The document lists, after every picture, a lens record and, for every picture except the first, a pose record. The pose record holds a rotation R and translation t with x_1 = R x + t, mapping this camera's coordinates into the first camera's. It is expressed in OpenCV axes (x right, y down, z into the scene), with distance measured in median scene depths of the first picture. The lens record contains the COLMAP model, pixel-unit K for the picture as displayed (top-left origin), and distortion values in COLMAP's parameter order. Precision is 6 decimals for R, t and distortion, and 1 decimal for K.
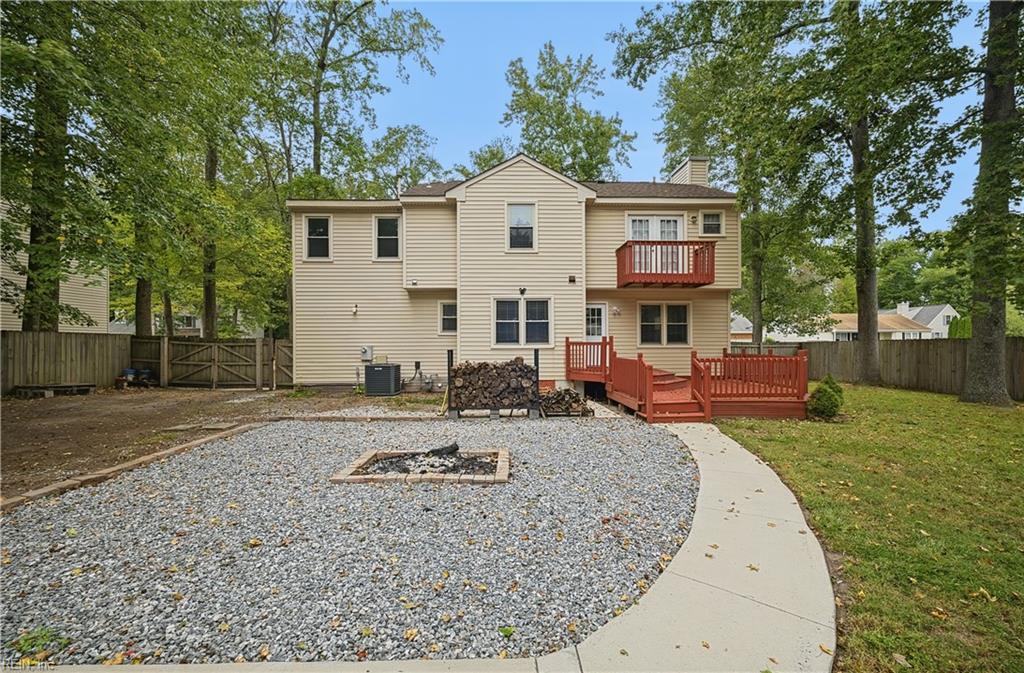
lens RADIAL K [[408.1, 0, 512.0], [0, 408.1, 336.5], [0, 0, 1]] dist [0.001372, 0.000022]
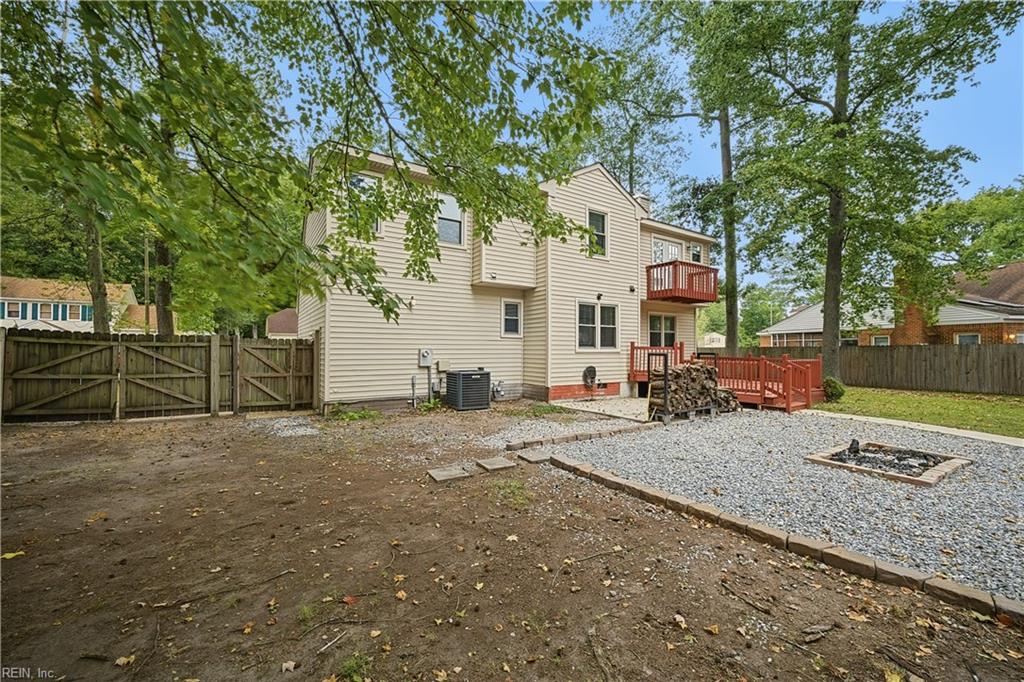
lens RADIAL K [[407.0, 0, 514.7], [0, 407.0, 340.8], [0, 0, 1]] dist [-0.001503, 0.000599]
pose [[0.840625, 0.017067, 0.541349, -0.696519], [-0.021118, 0.999776, 0.001272, 0.003054], [-0.541206, -0.012502, 0.840797, 0.252983]]
